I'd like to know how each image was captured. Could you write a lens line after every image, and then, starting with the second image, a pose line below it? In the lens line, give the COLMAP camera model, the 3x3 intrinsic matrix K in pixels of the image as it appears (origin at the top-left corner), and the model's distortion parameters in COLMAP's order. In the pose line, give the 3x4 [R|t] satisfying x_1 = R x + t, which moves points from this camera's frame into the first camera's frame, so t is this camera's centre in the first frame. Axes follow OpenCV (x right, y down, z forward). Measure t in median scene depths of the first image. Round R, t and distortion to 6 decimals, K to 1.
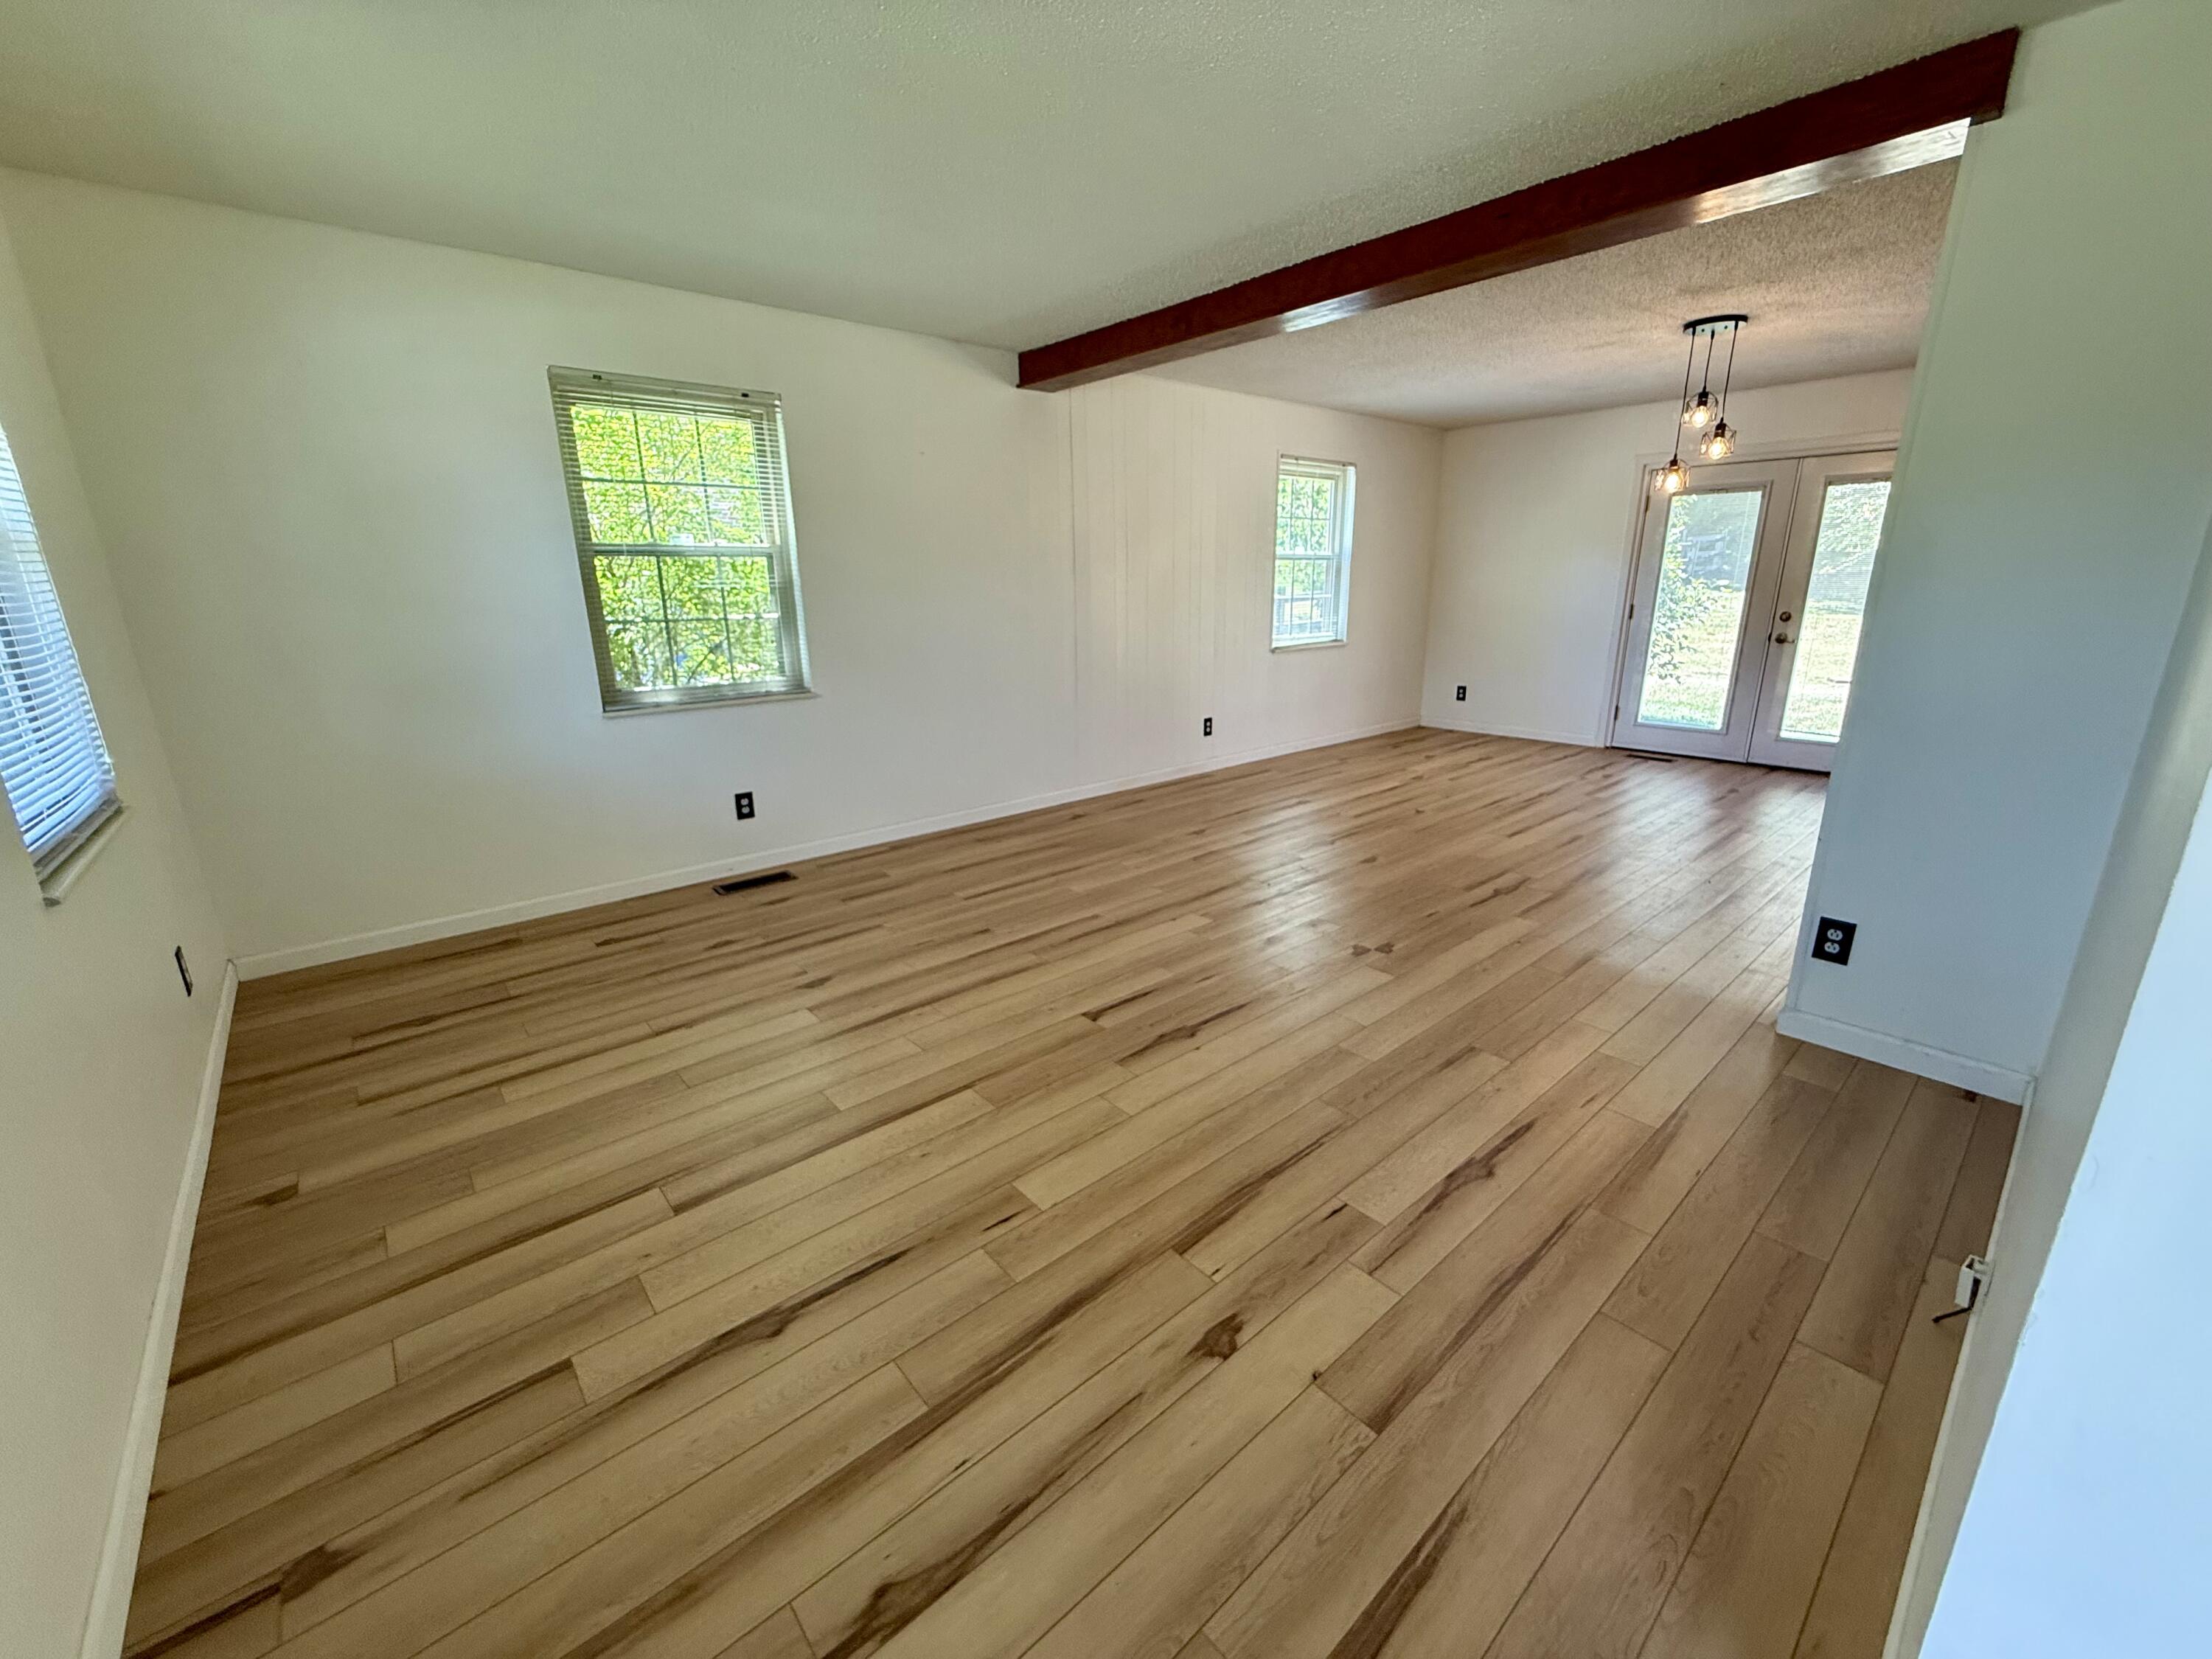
lens RADIAL K [[895.6, 0, 1094.9], [0, 895.6, 789.0], [0, 0, 1]] dist [-0.001381, -0.000250]
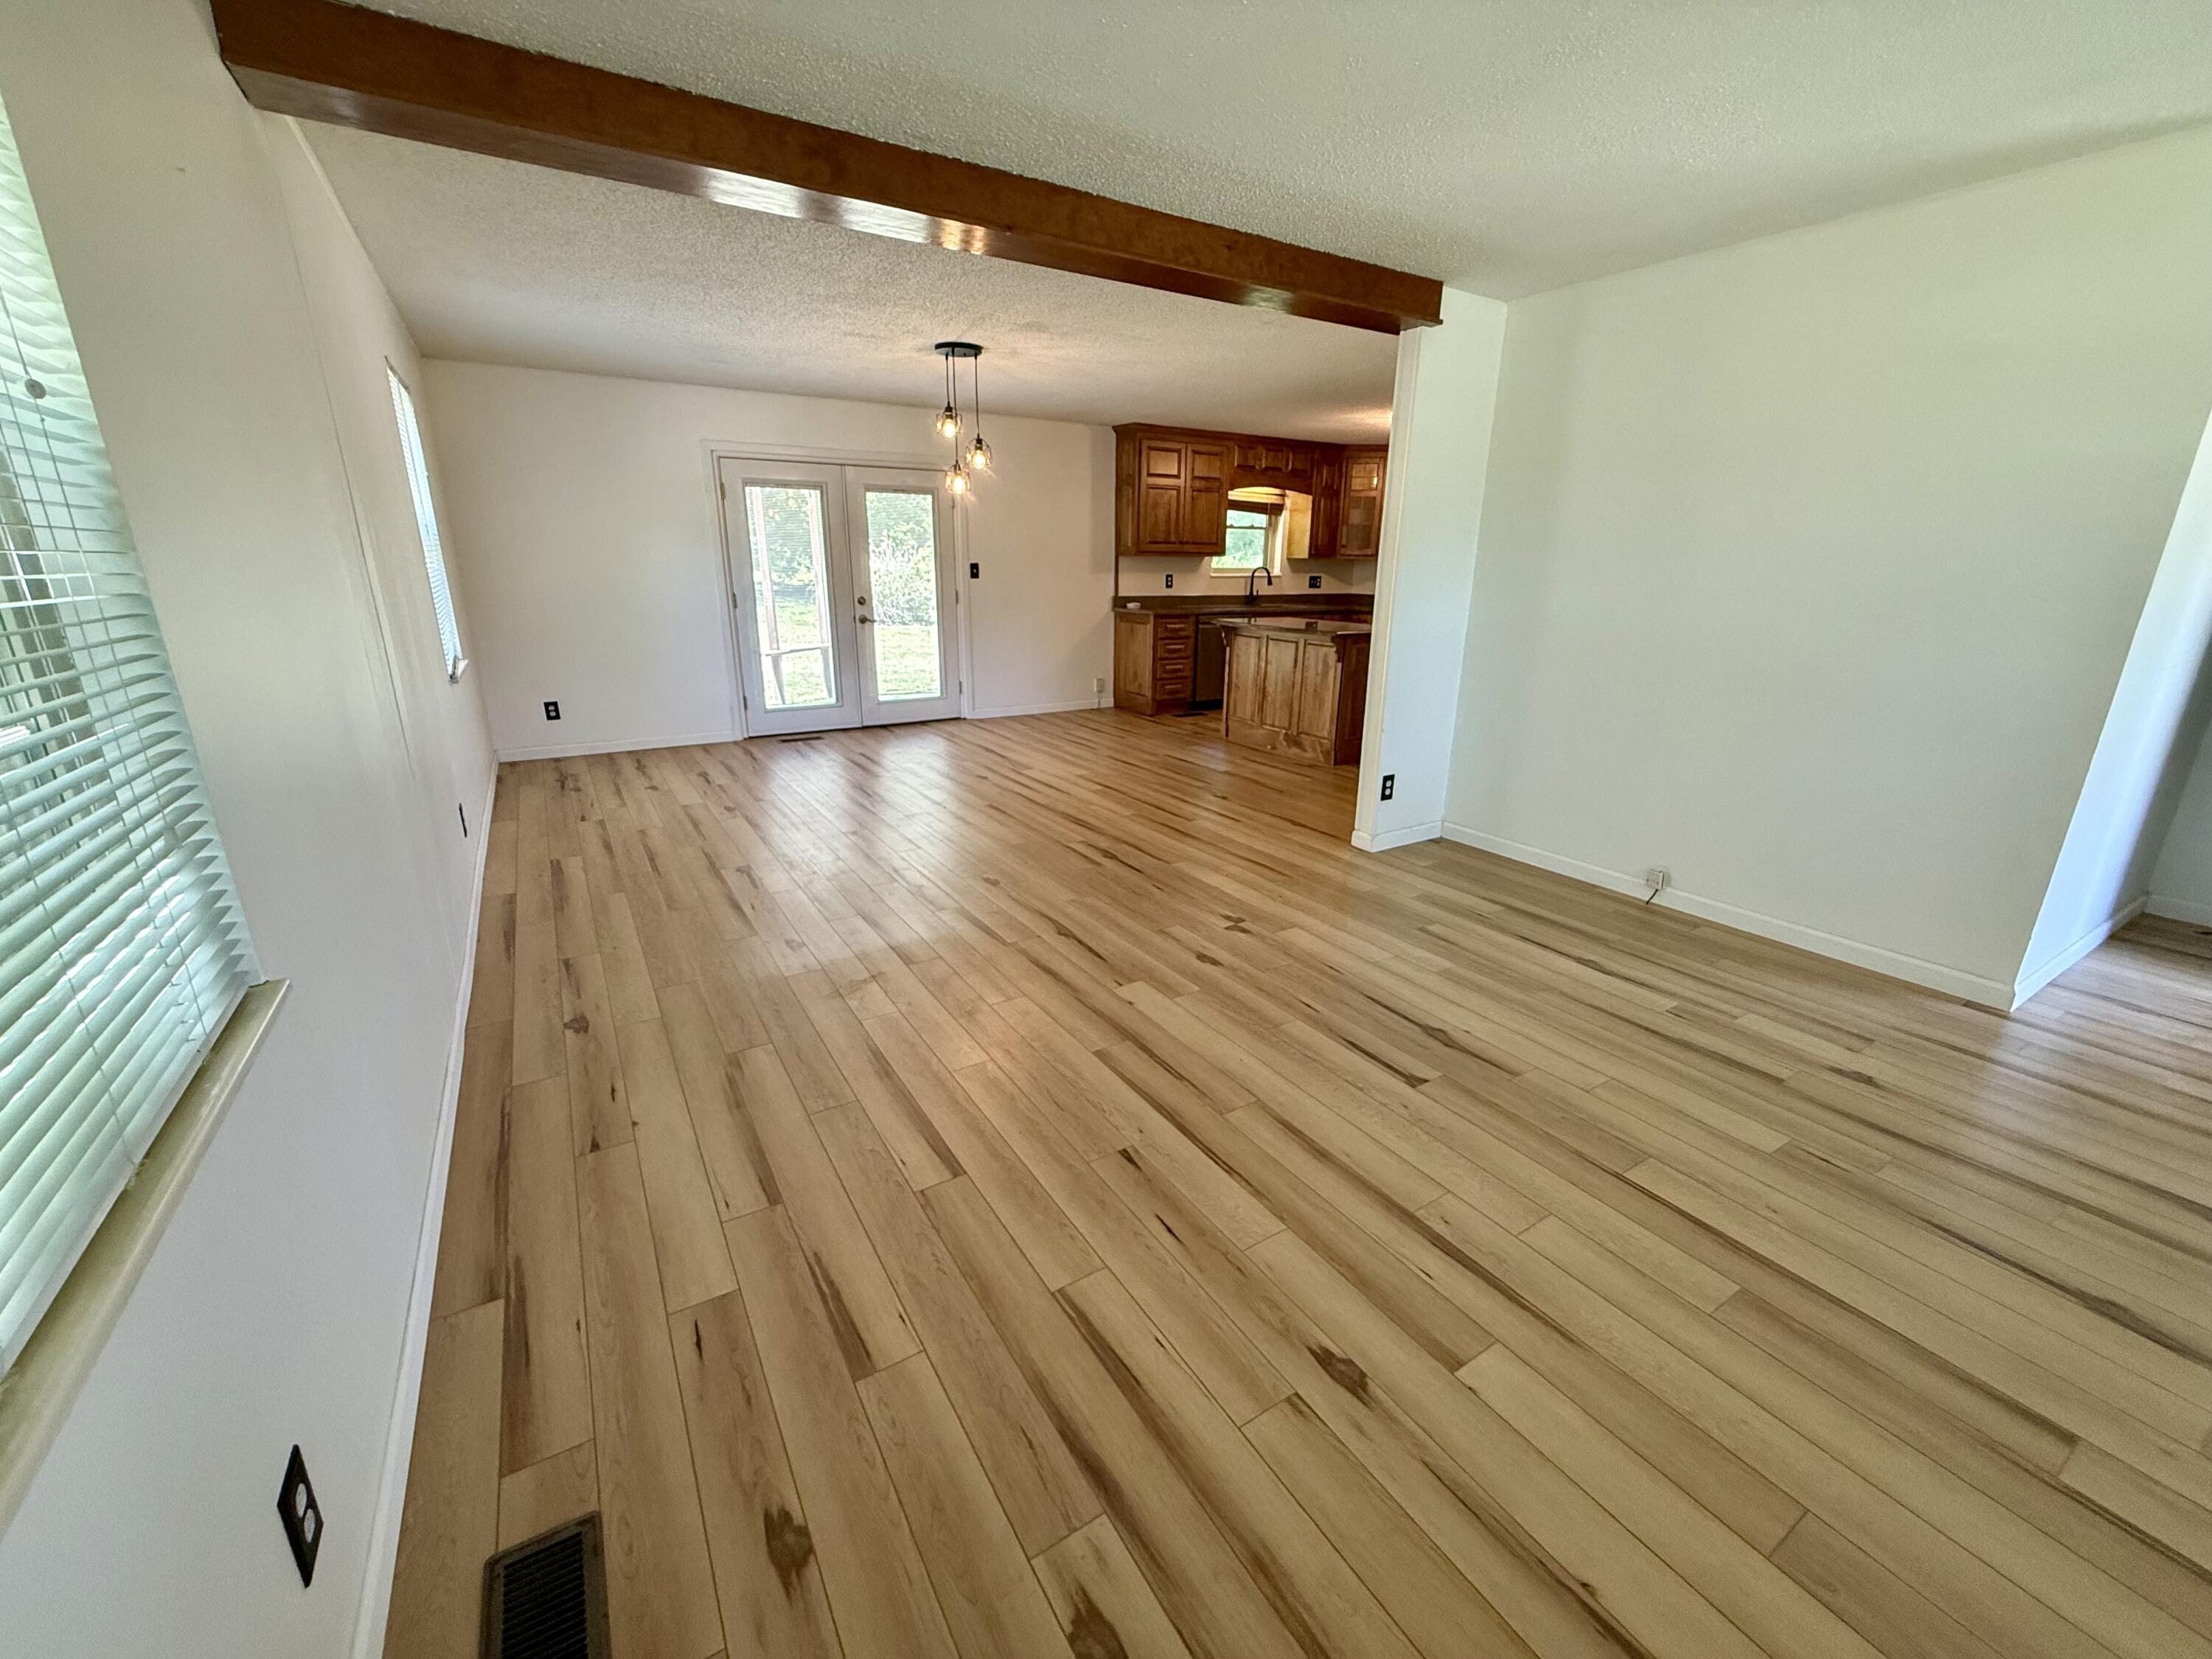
lens RADIAL K [[888.2, 0, 1101.5], [0, 888.2, 827.3], [0, 0, 1]] dist [0.000947, 0.000035]
pose [[0.150412, -0.271651, 0.950569, -0.565013], [0.213097, 0.947814, 0.237144, -0.177683], [-0.965384, 0.166894, 0.200450, 0.755393]]
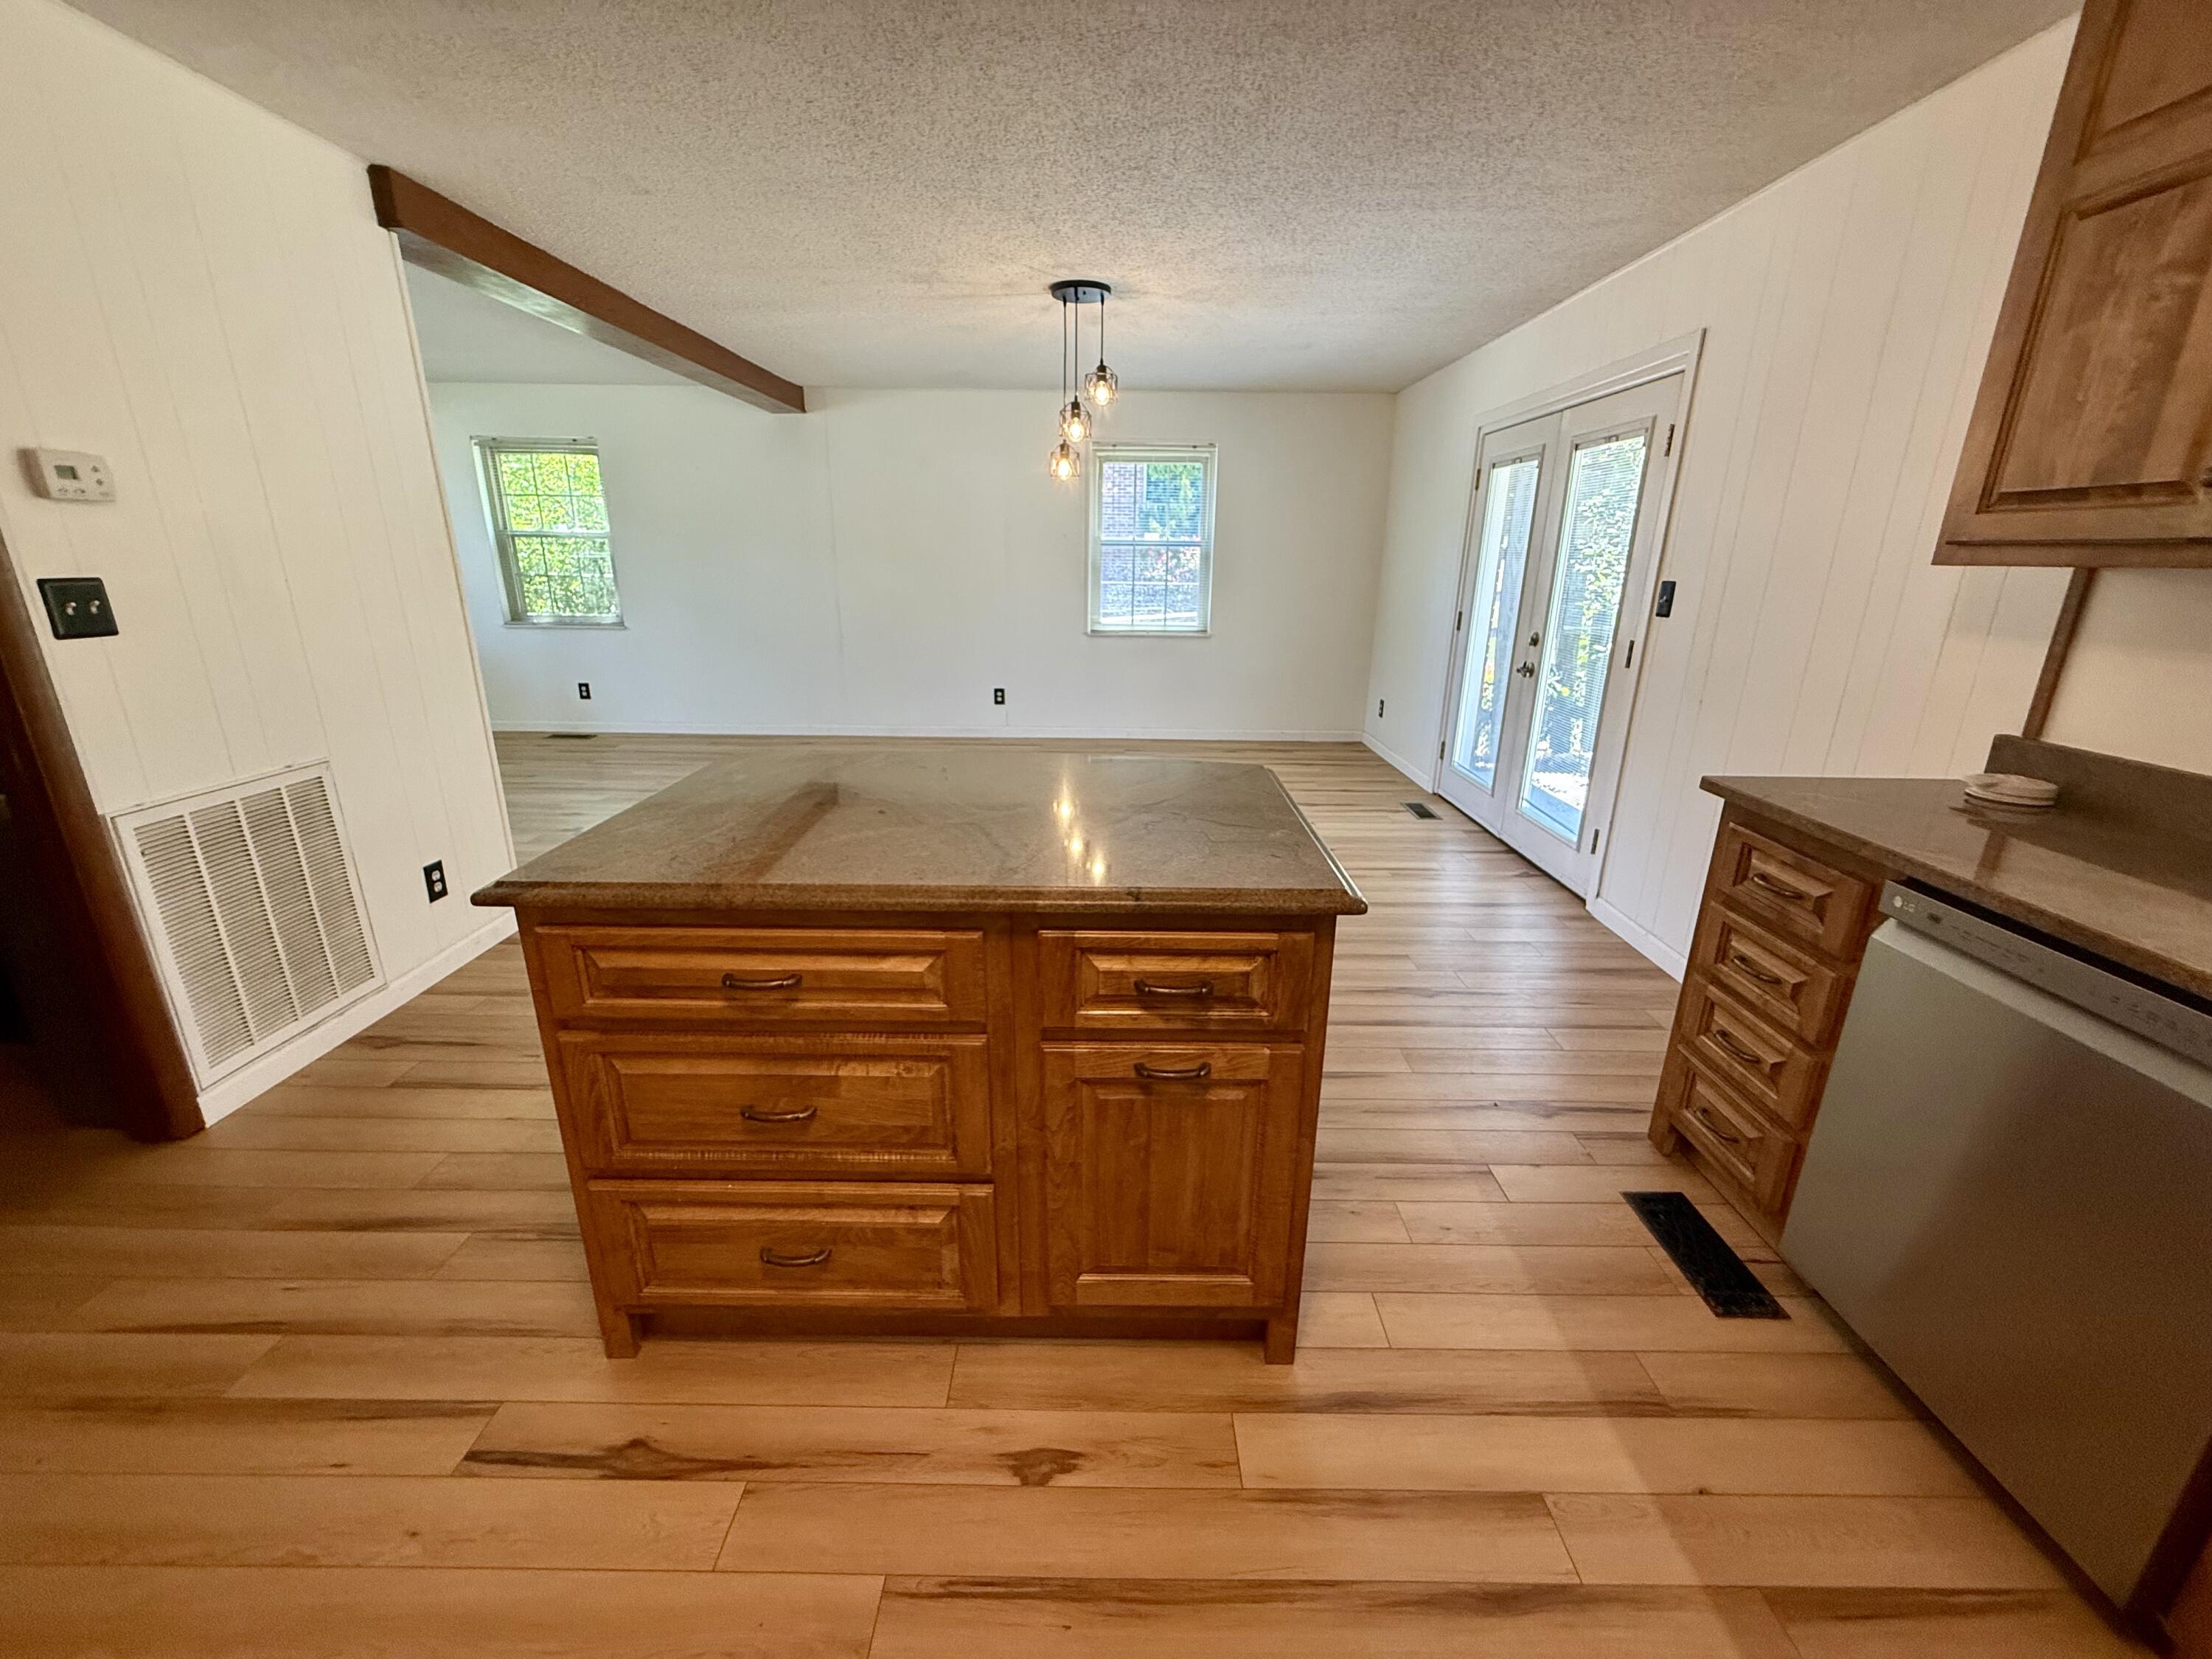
lens RADIAL K [[881.3, 0, 1103.4], [0, 881.3, 816.9], [0, 0, 1]] dist [-0.000966, -0.000187]
pose [[0.751157, 0.210202, -0.625762, 1.459571], [-0.172397, 0.977516, 0.121418, -0.121785], [0.637215, 0.016676, 0.770506, 0.370815]]
